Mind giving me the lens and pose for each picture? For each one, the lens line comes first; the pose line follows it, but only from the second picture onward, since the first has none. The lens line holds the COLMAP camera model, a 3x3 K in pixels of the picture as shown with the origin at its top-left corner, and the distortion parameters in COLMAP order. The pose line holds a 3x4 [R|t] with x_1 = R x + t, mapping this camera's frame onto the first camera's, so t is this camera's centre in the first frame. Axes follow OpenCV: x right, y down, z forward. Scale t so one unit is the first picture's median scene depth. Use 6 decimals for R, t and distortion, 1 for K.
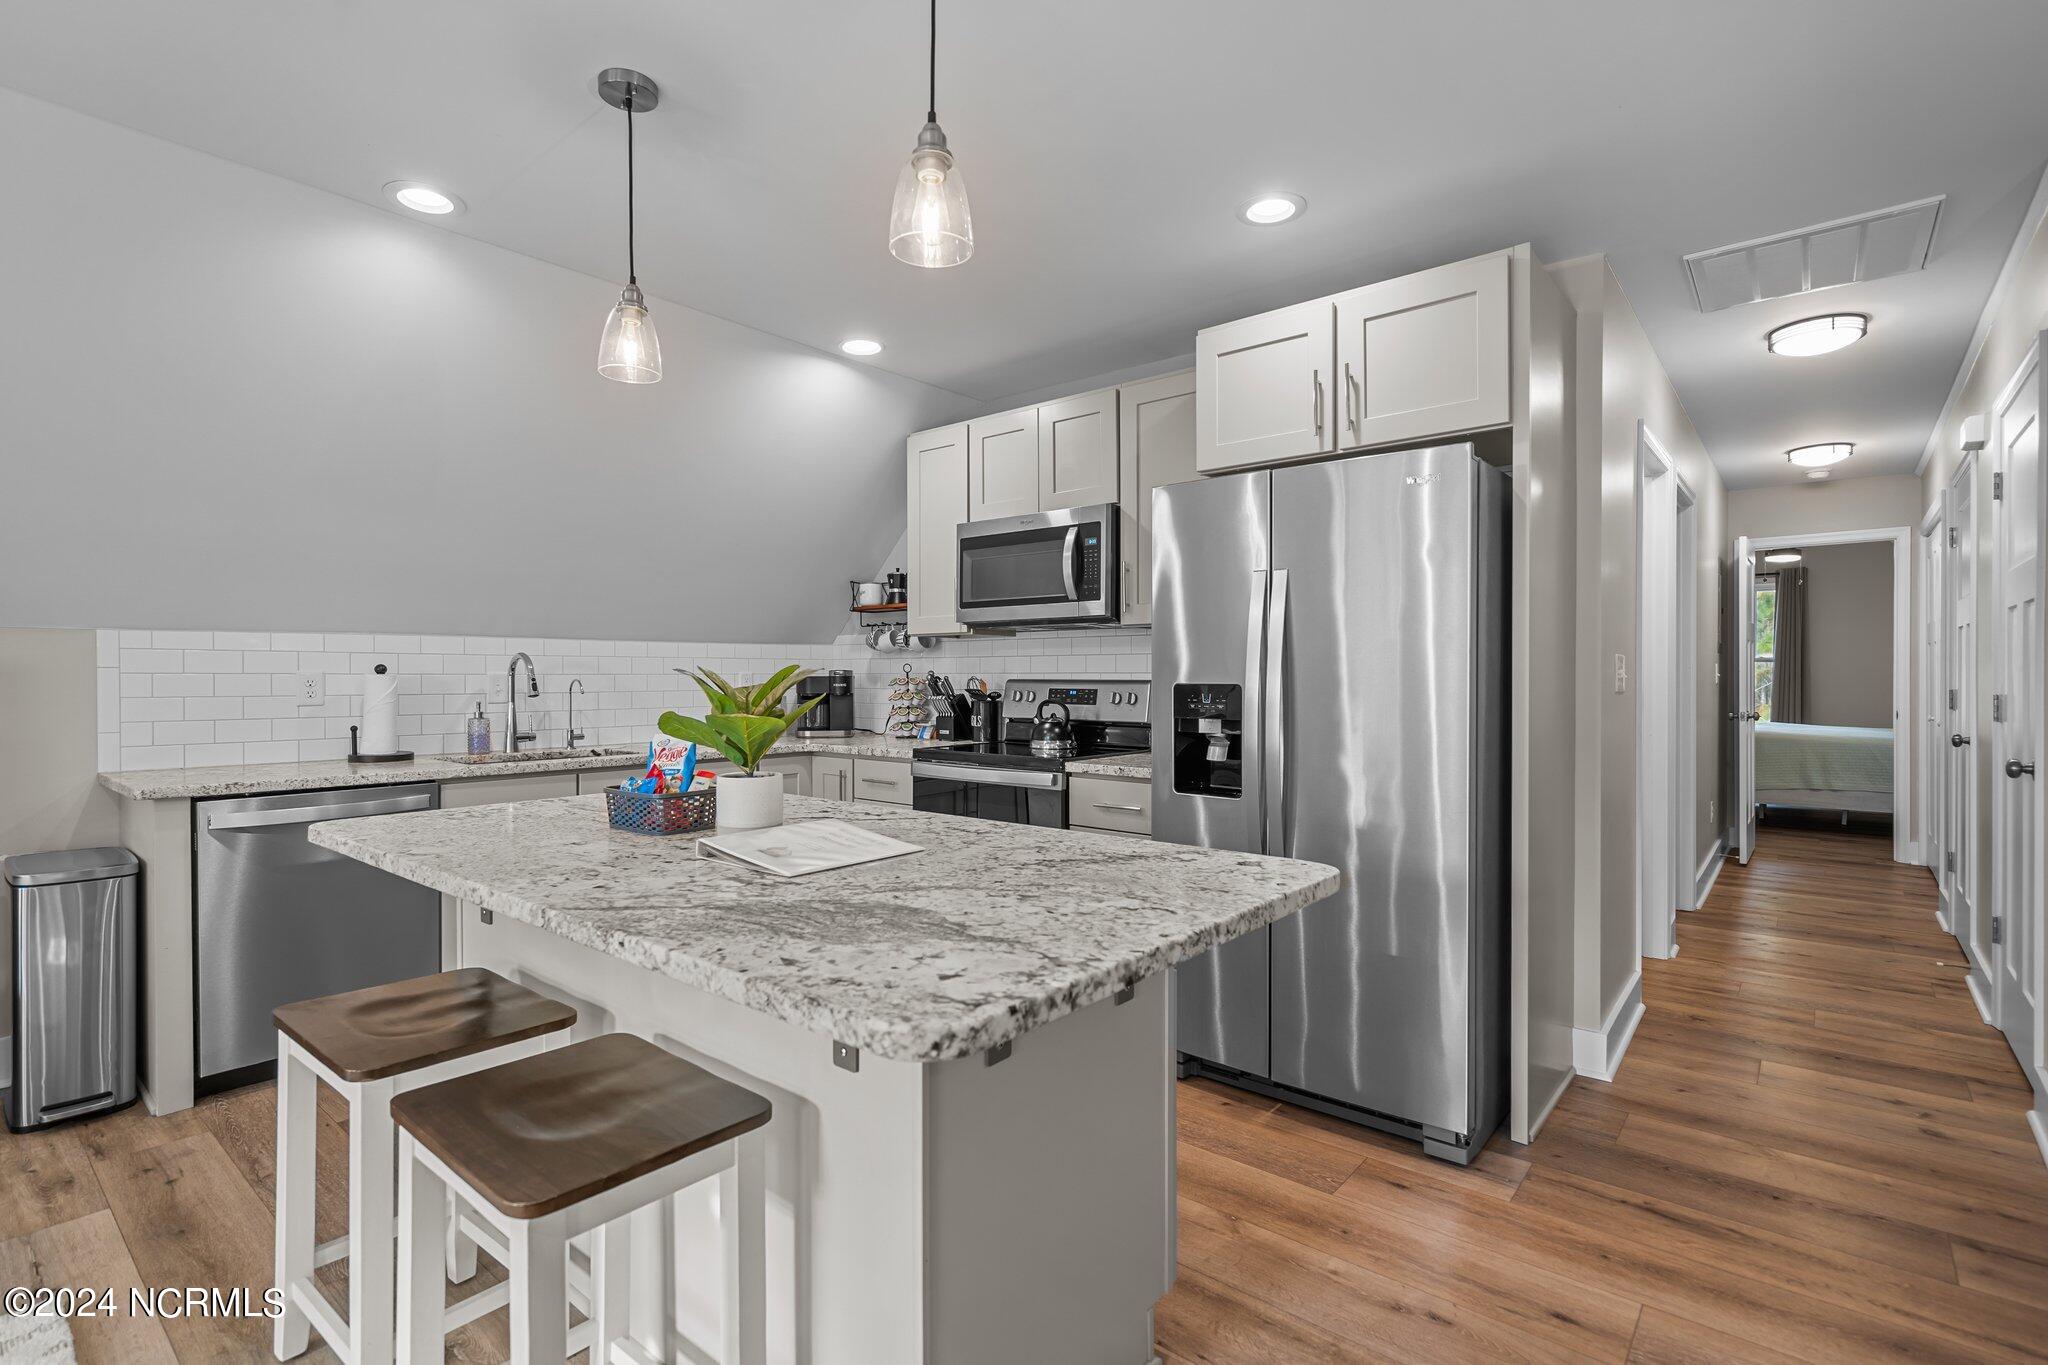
lens RADIAL K [[959.3, 0, 1024.0], [0, 959.3, 682.5], [0, 0, 1]] dist [-0.002064, 0.000229]
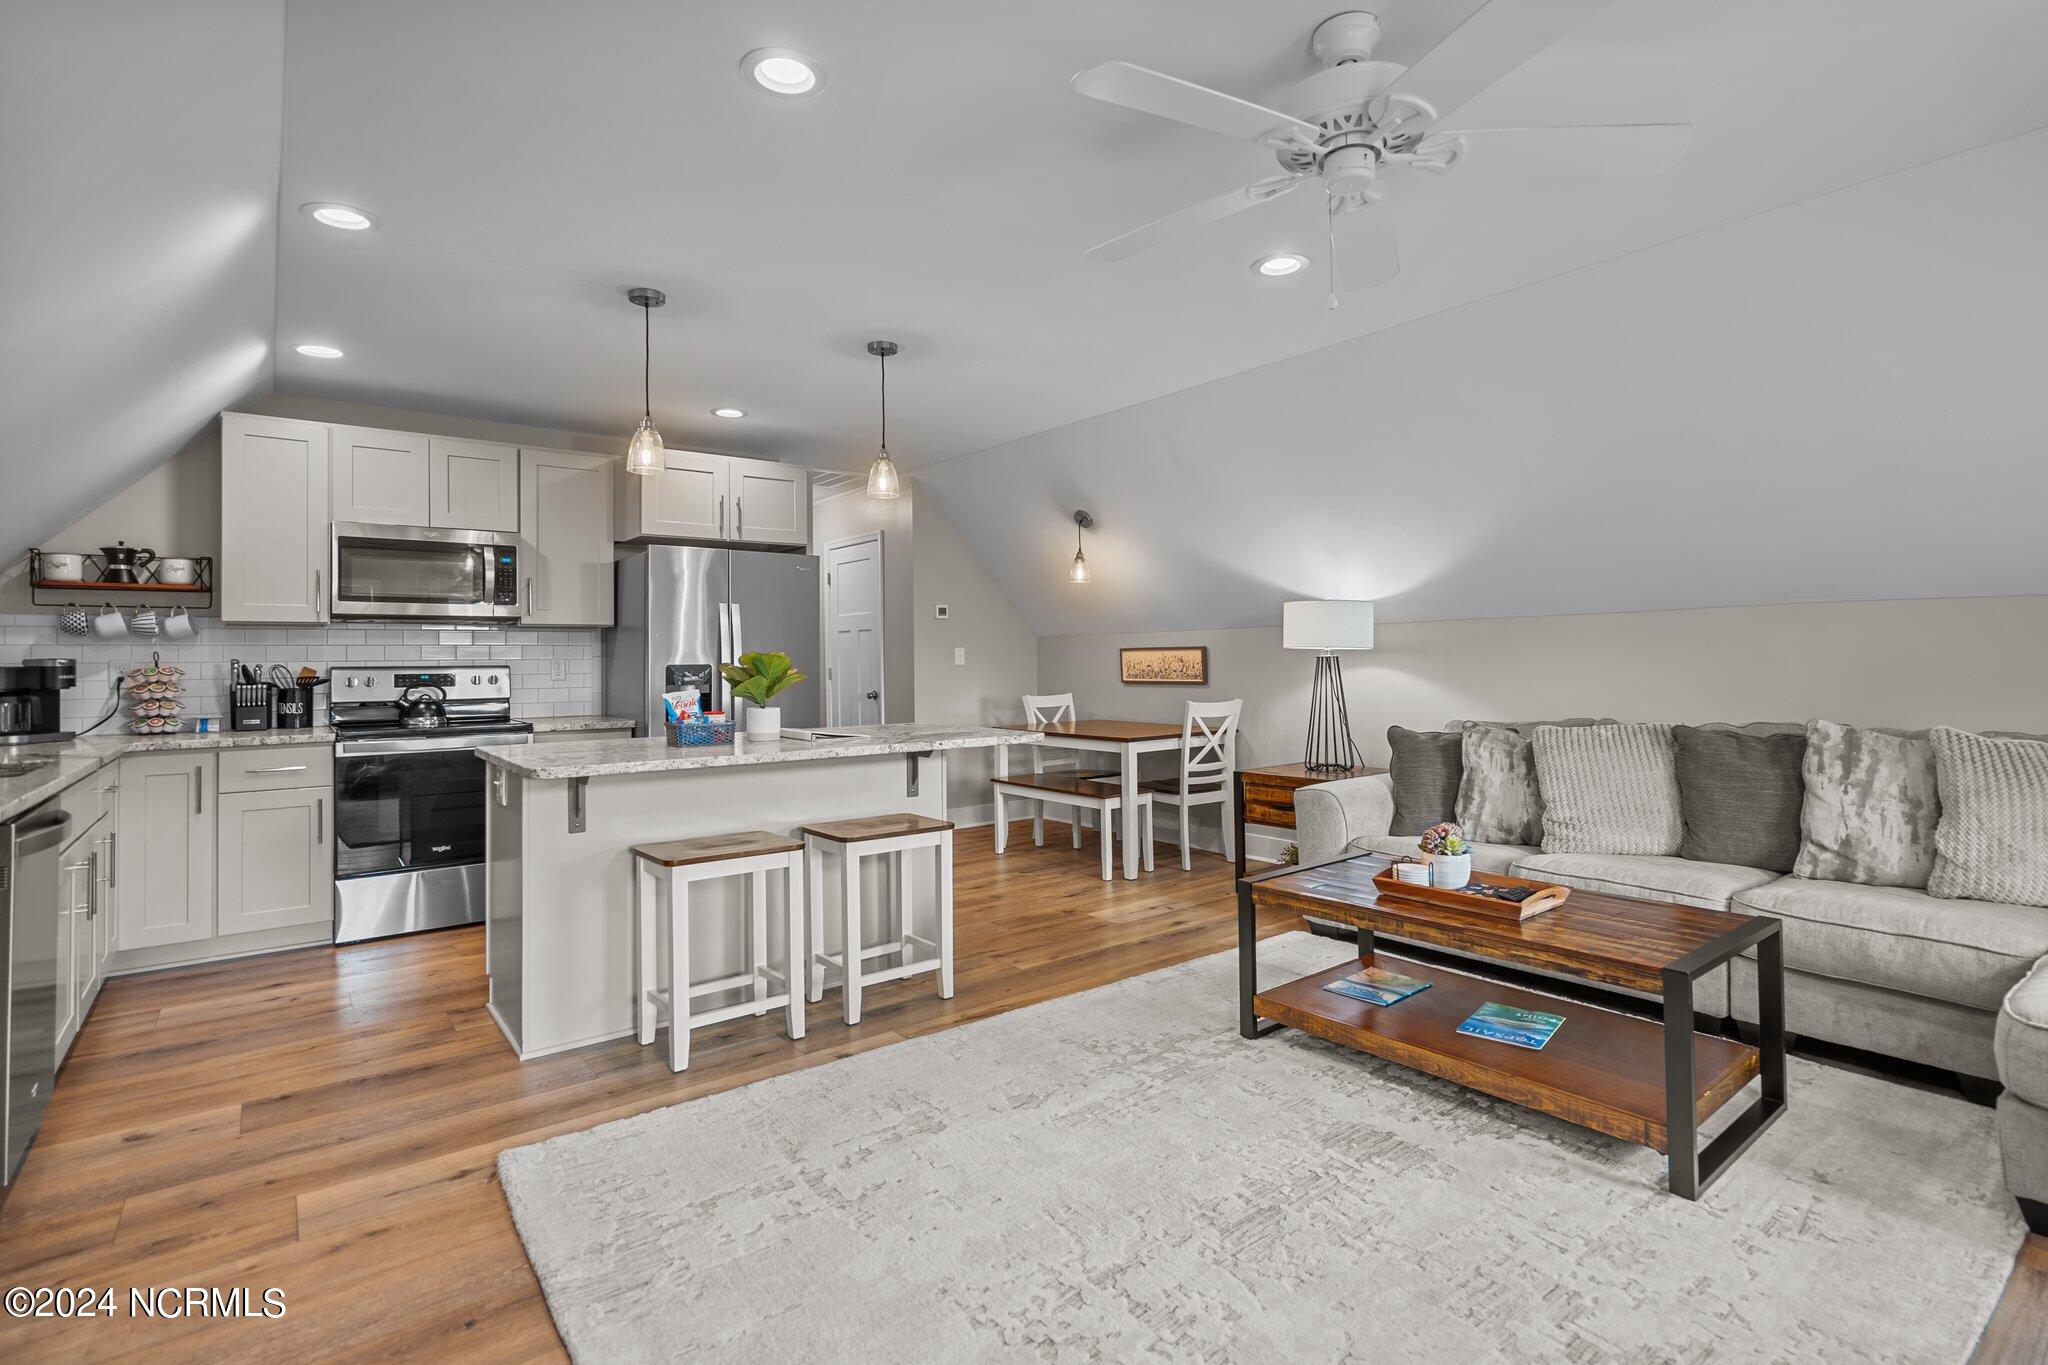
lens RADIAL K [[973.3, 0, 1029.4], [0, 973.3, 644.6], [0, 0, 1]] dist [0.001302, 0.000378]
pose [[0.213842, 0.014379, 0.976762, -1.043480], [0.017181, 0.999682, -0.018478, 0.005940], [-0.976717, 0.020733, 0.213527, 0.017315]]
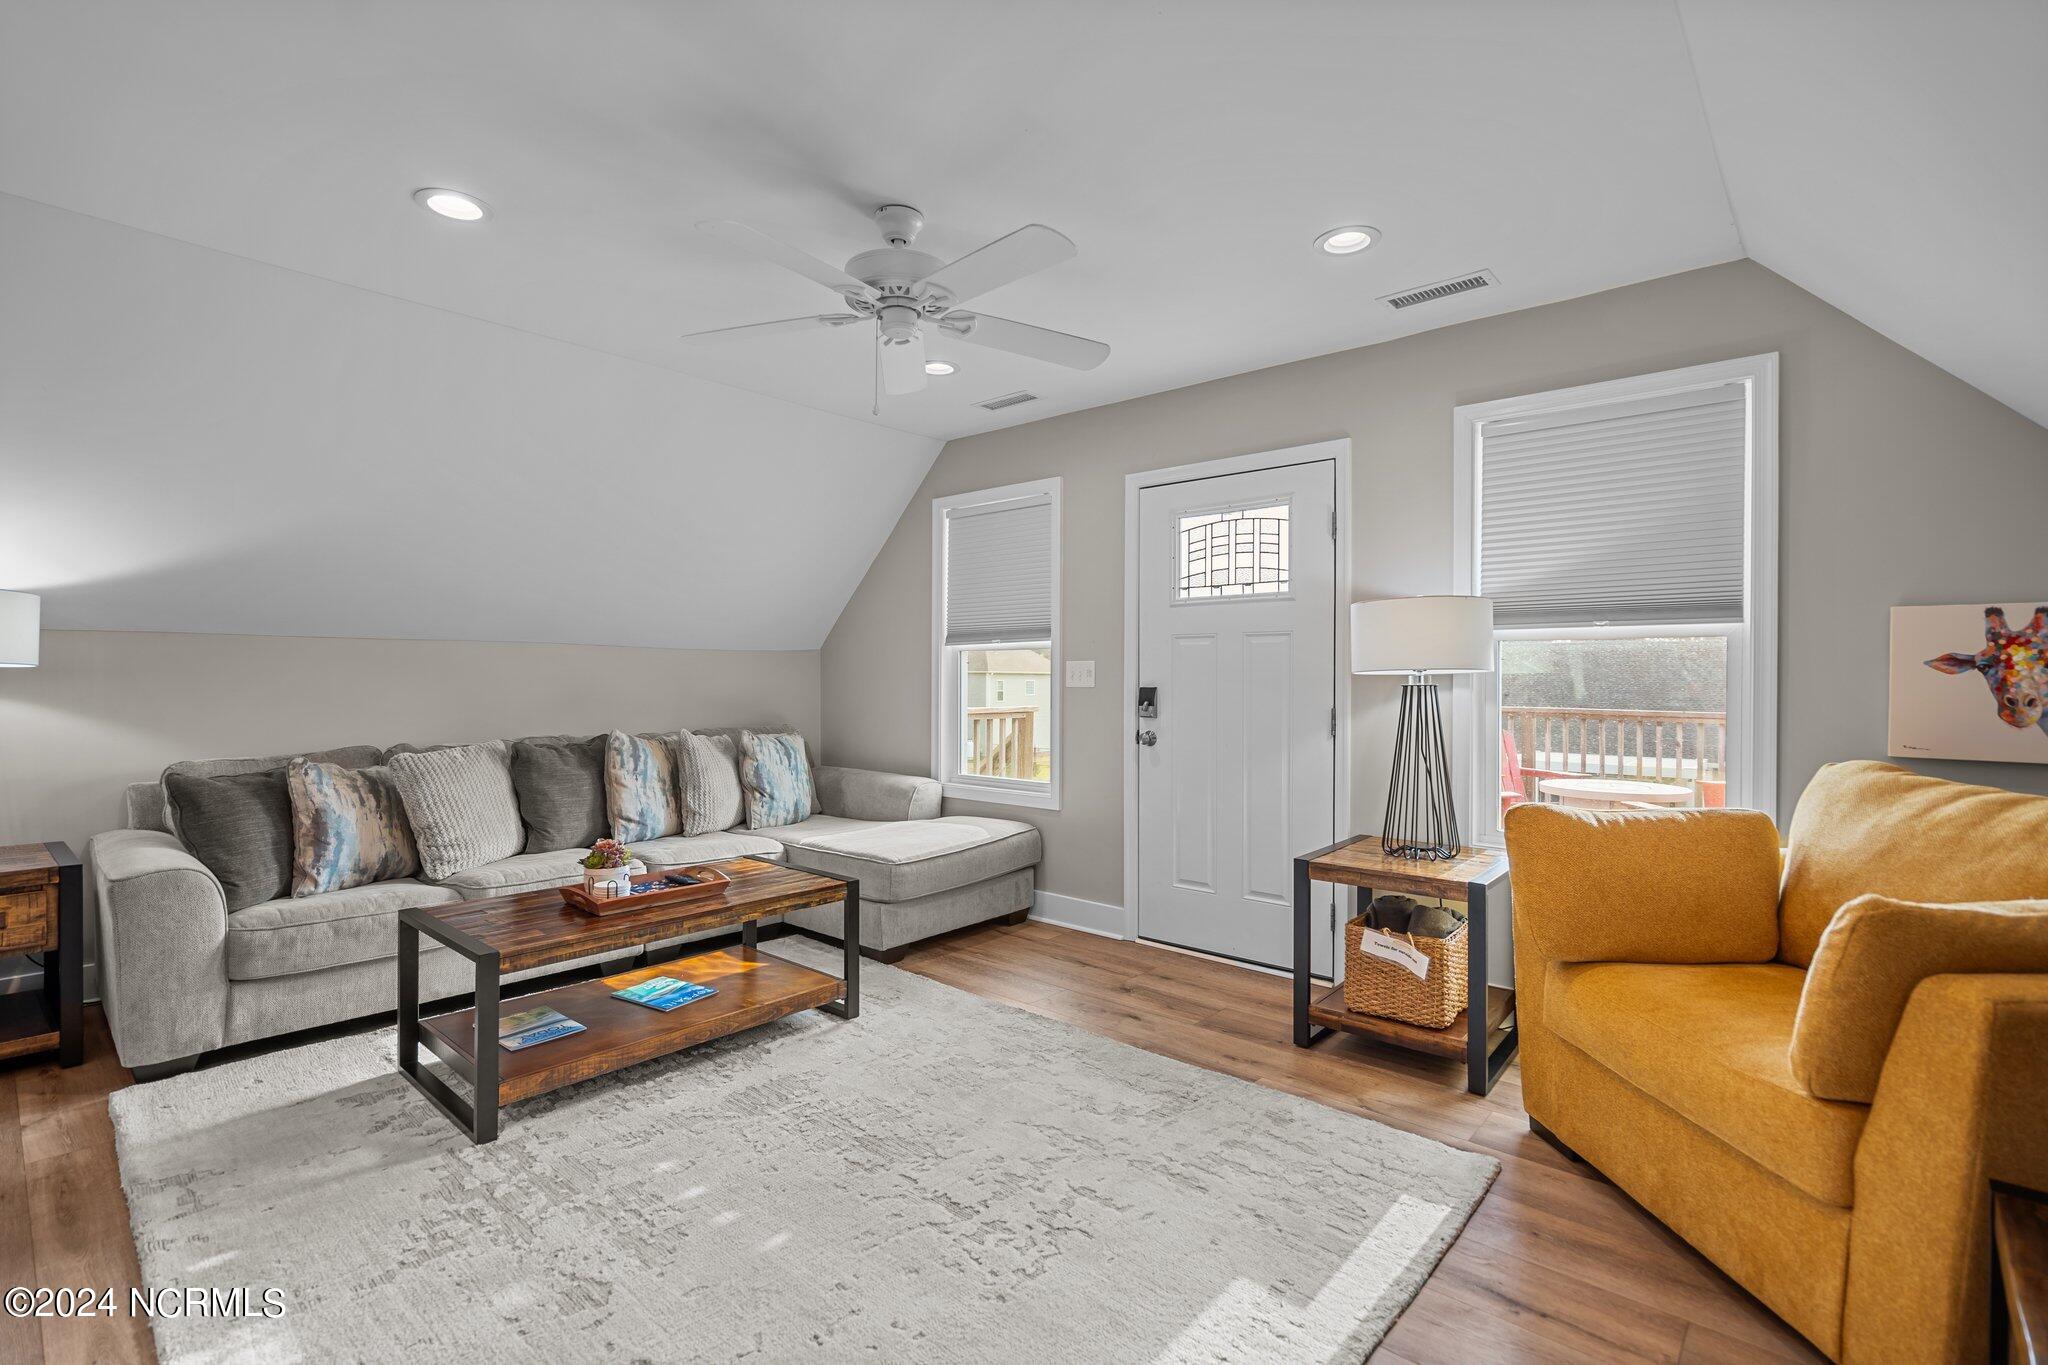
lens RADIAL K [[949.8, 0, 1023.0], [0, 949.8, 689.4], [0, 0, 1]] dist [-0.001091, 0.000079]
pose [[-0.999279, -0.004860, 0.037651, -0.604752], [-0.004237, 0.999853, 0.016627, -0.002872], [-0.037726, 0.016455, -0.999153, 0.648173]]
